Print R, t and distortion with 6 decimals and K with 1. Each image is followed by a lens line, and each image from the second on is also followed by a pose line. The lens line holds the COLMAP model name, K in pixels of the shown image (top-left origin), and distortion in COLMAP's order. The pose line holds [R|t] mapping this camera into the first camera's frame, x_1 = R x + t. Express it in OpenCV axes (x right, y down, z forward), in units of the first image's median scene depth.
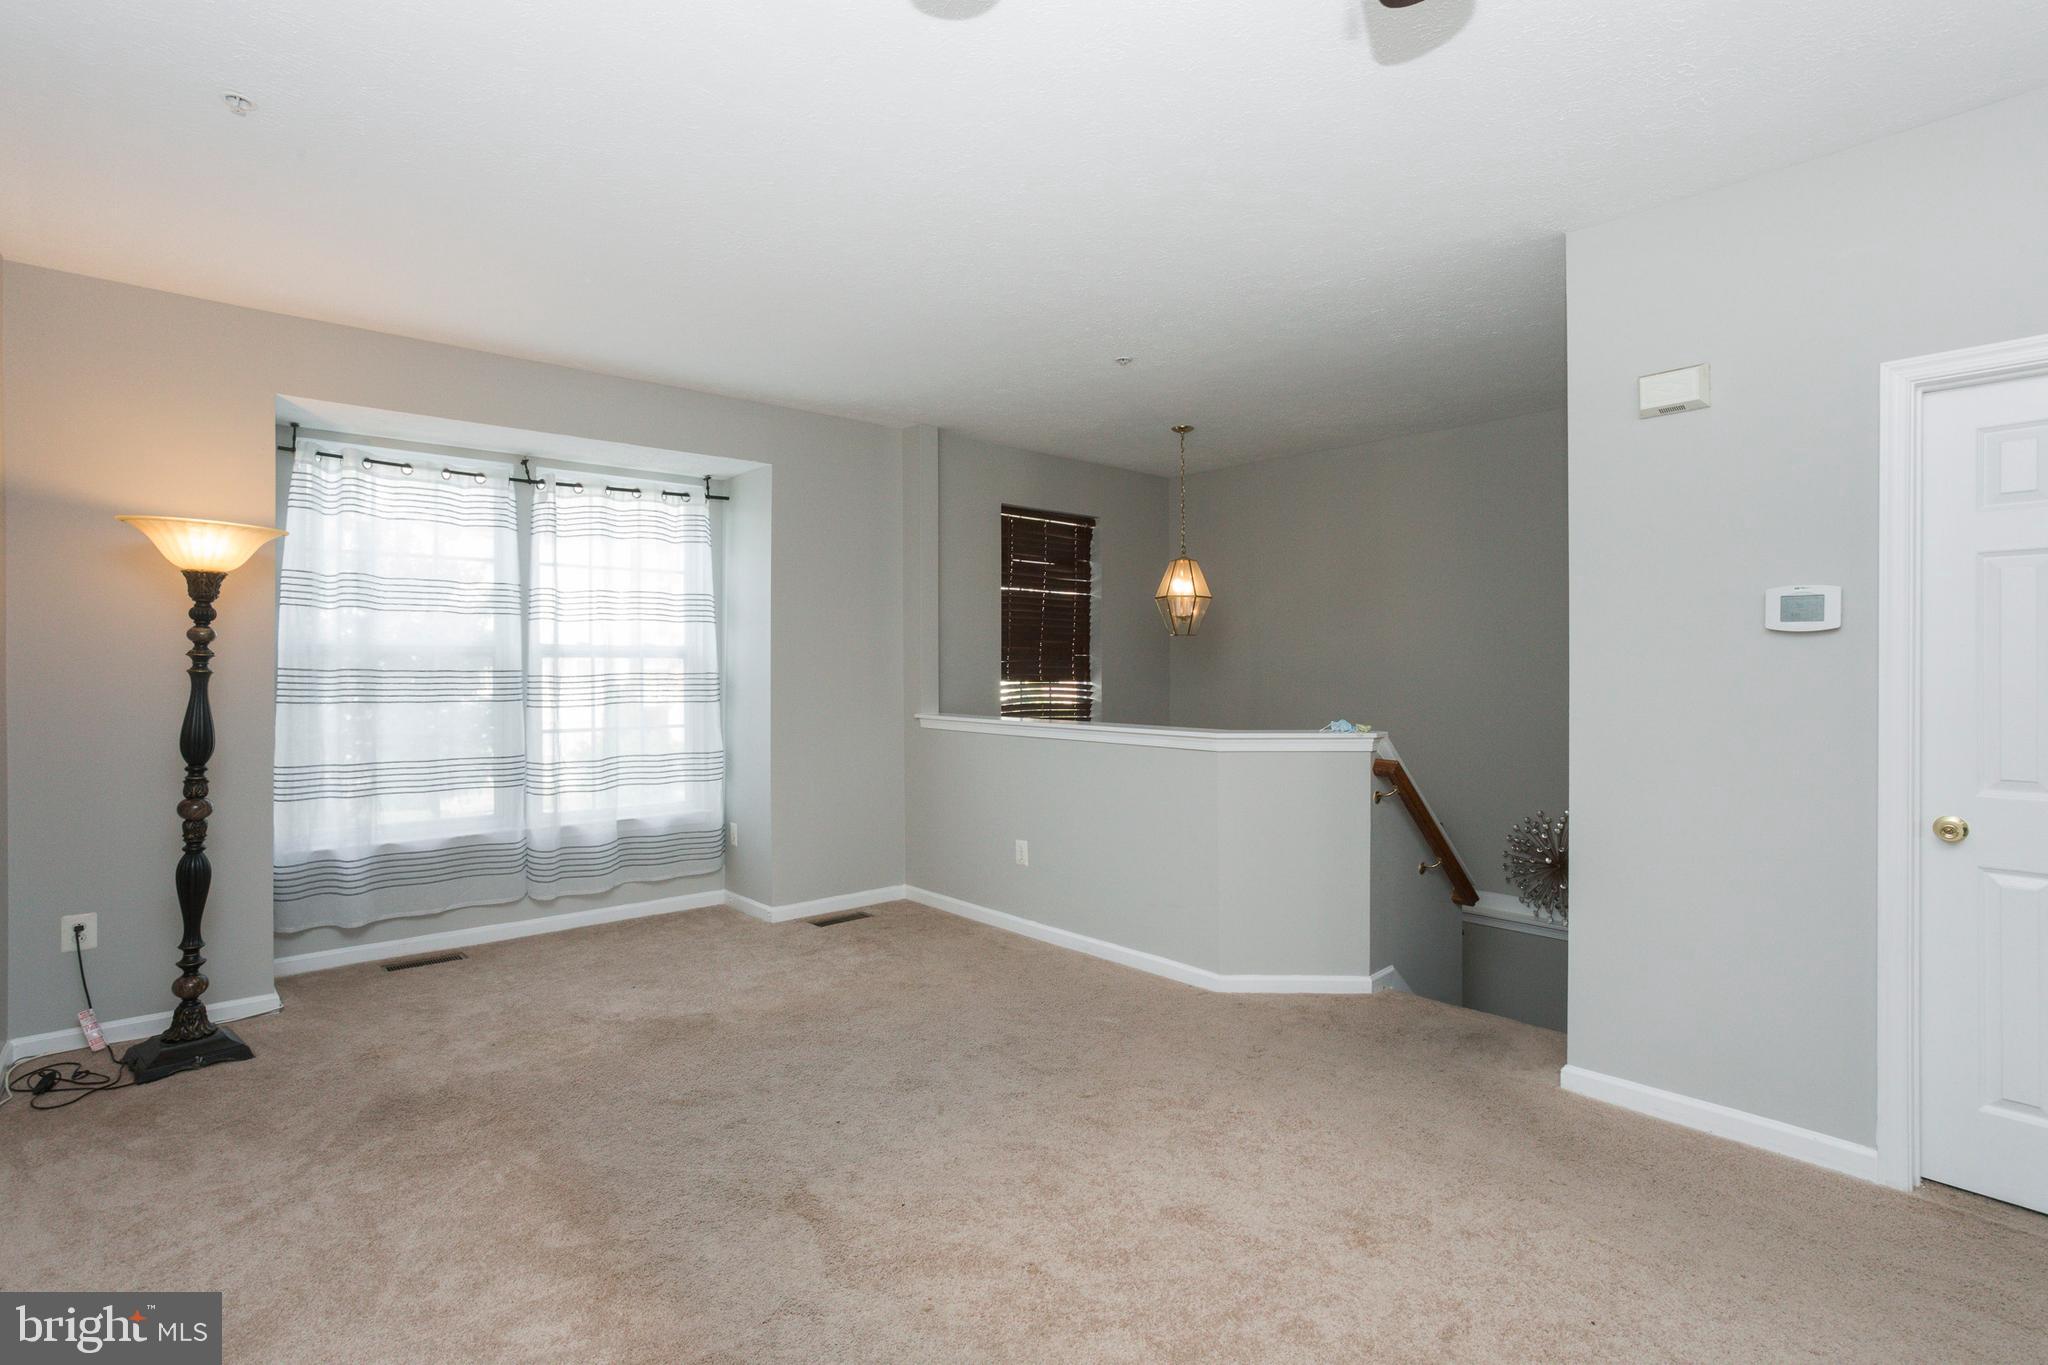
lens RADIAL K [[1000.0, 0, 1018.6], [0, 1000.0, 668.7], [0, 0, 1]] dist [-0.034476, 0.014697]
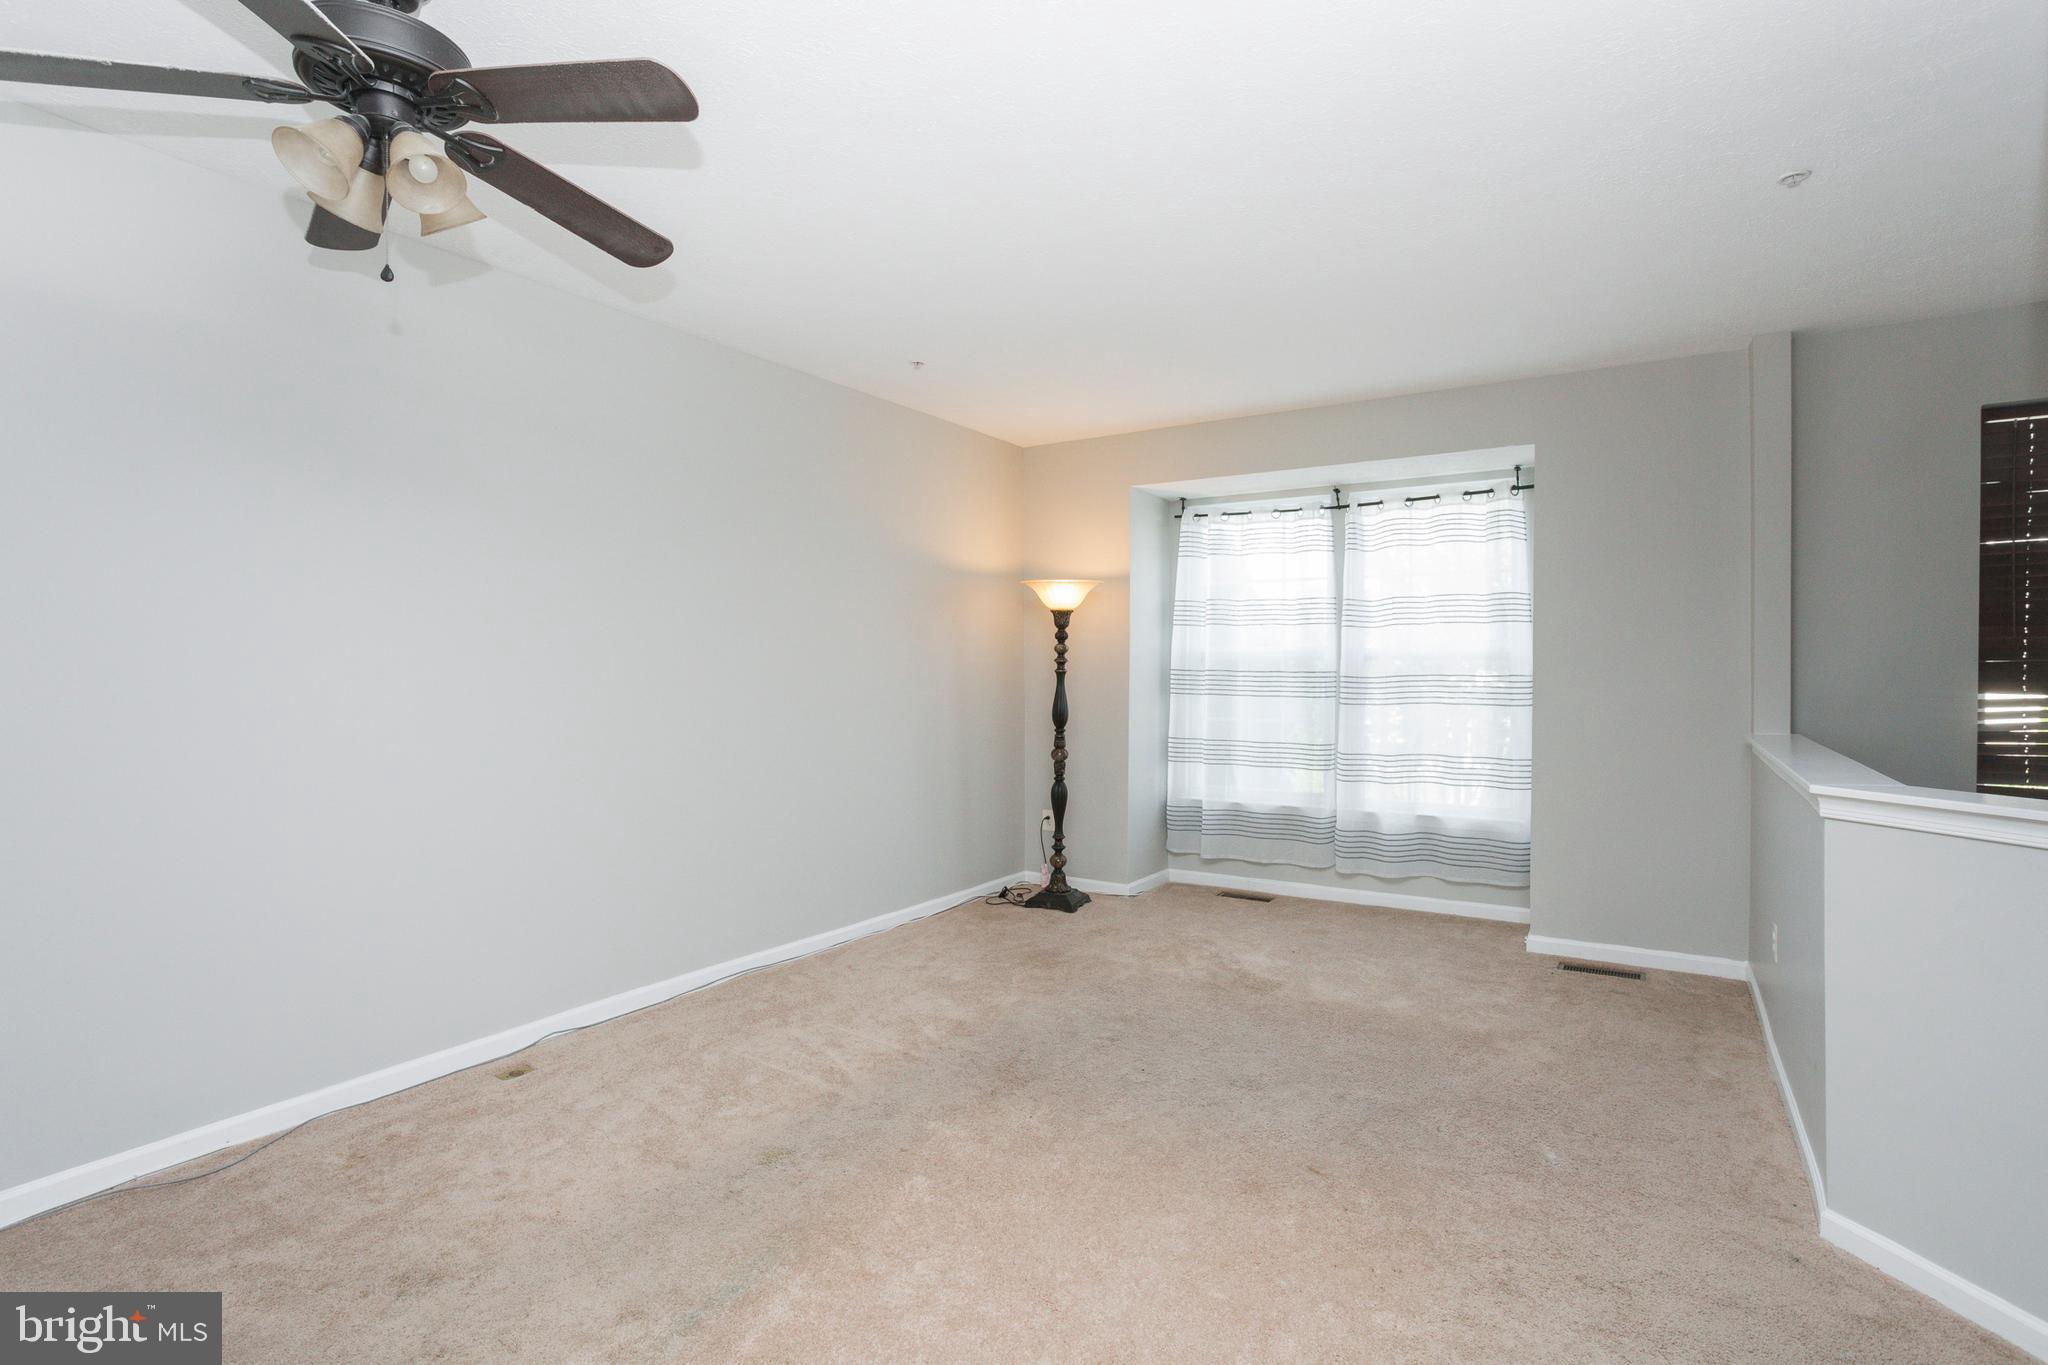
lens RADIAL K [[1011.8, 0, 1034.2], [0, 1011.8, 683.1], [0, 0, 1]] dist [-0.103055, 0.062322]
pose [[0.254066, 0.014013, -0.967085, 0.579052], [-0.002018, 0.999901, 0.013958, -0.000525], [0.967185, -0.001595, 0.254069, 0.389606]]
